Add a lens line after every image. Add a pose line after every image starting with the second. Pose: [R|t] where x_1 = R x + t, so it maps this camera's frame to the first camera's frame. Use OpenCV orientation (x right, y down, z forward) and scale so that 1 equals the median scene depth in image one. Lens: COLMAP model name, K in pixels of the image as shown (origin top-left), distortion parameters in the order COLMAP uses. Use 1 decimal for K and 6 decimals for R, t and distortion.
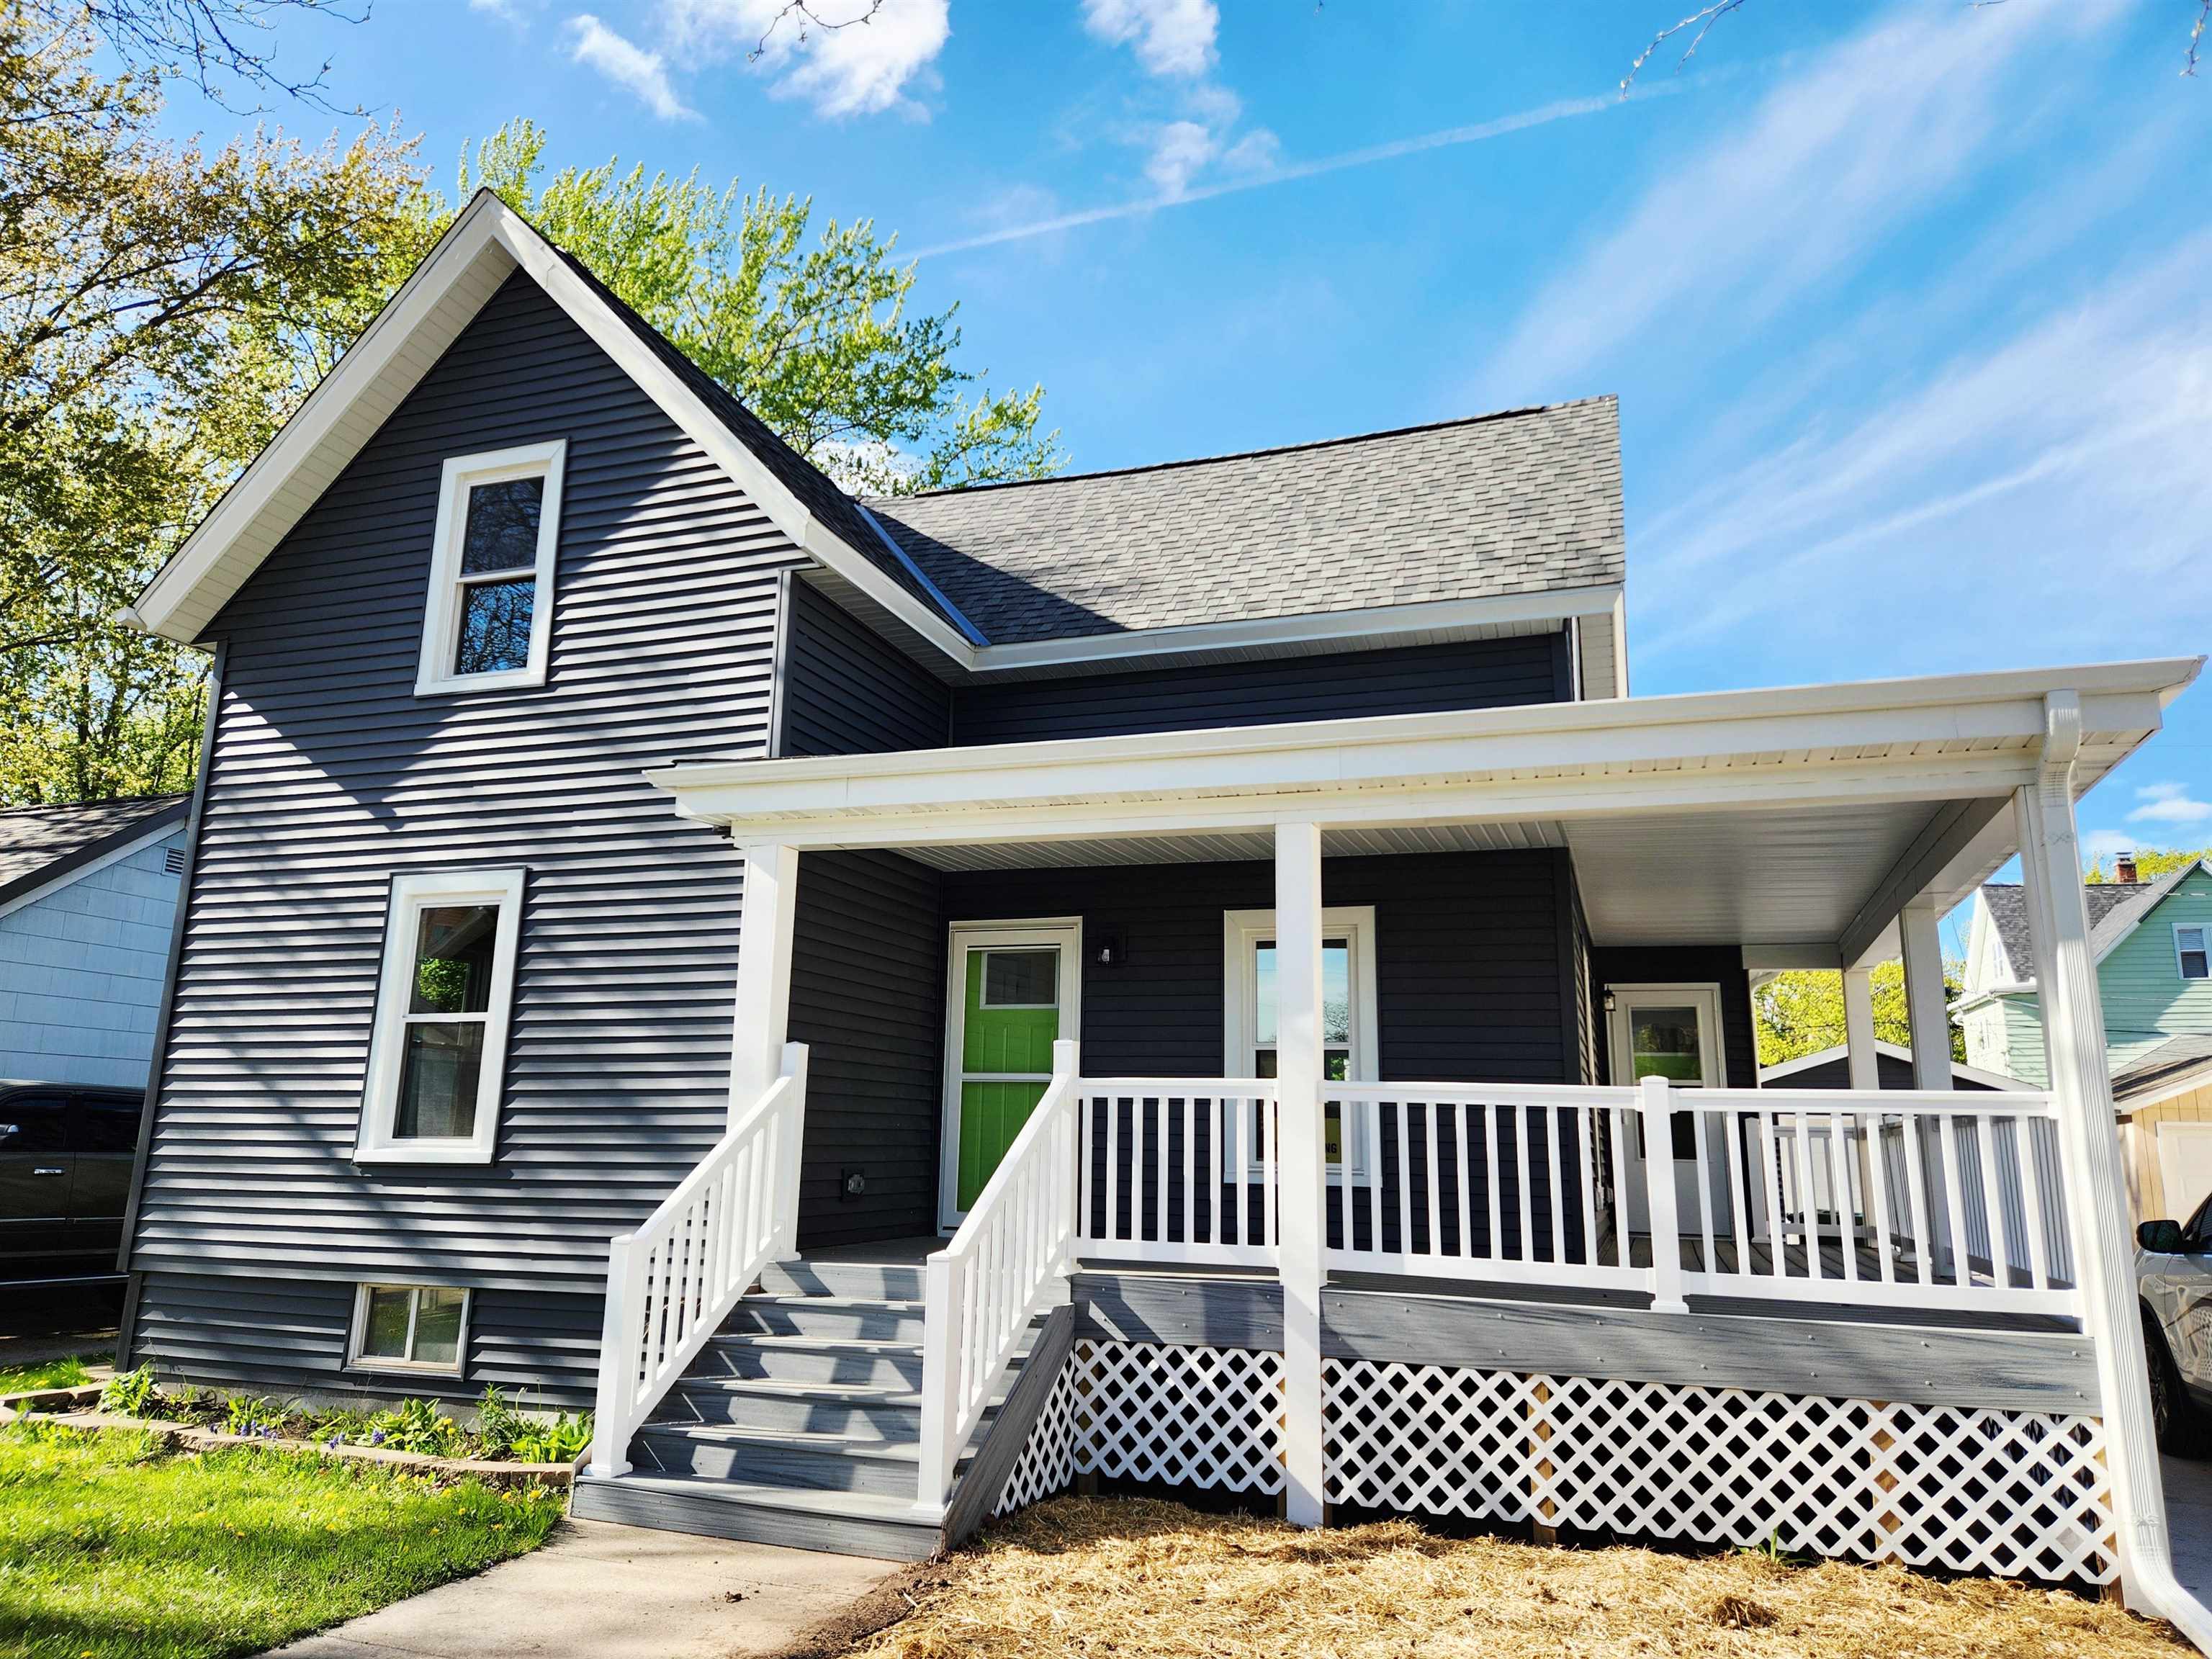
lens RADIAL K [[1473.2, 0, 1094.6], [0, 1473.2, 846.1], [0, 0, 1]] dist [0.081409, -0.067357]
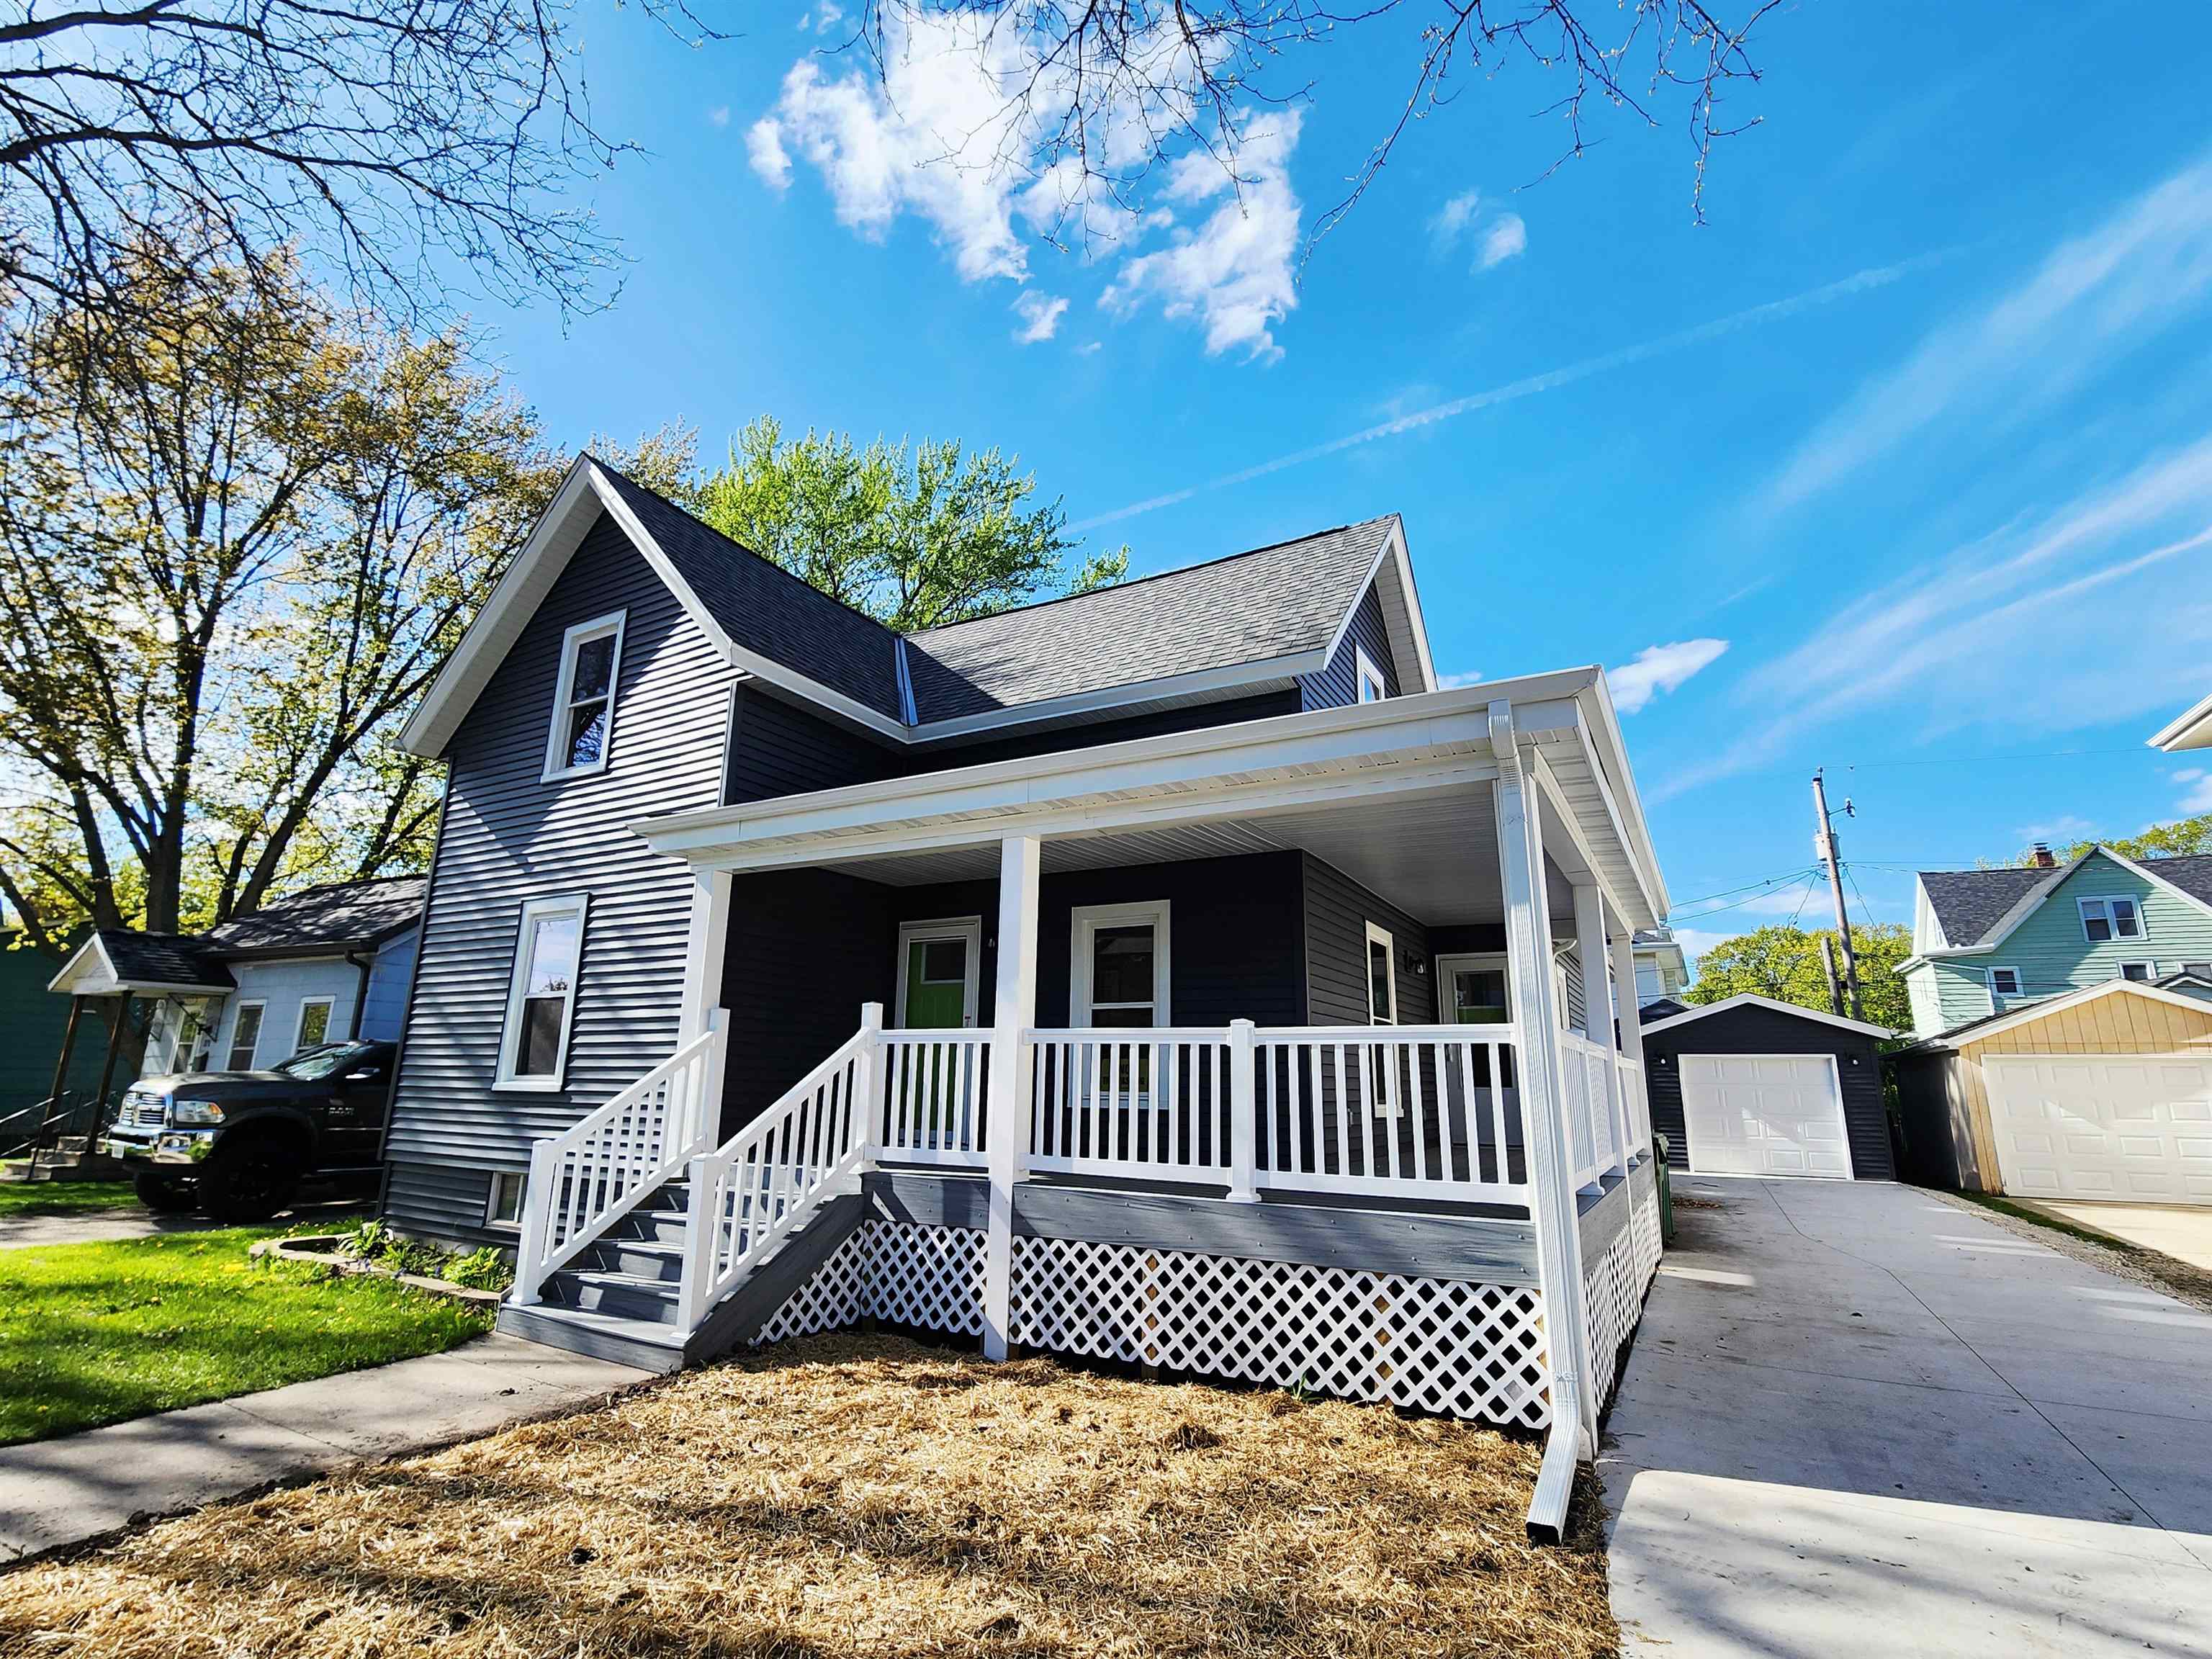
lens RADIAL K [[1043.4, 0, 1102.6], [0, 1043.4, 839.0], [0, 0, 1]] dist [0.002574, 0.000133]
pose [[0.983281, -0.046180, -0.176144, 0.422816], [0.040088, 0.998474, -0.037991, 0.028051], [0.177630, 0.030294, 0.983631, 0.082421]]
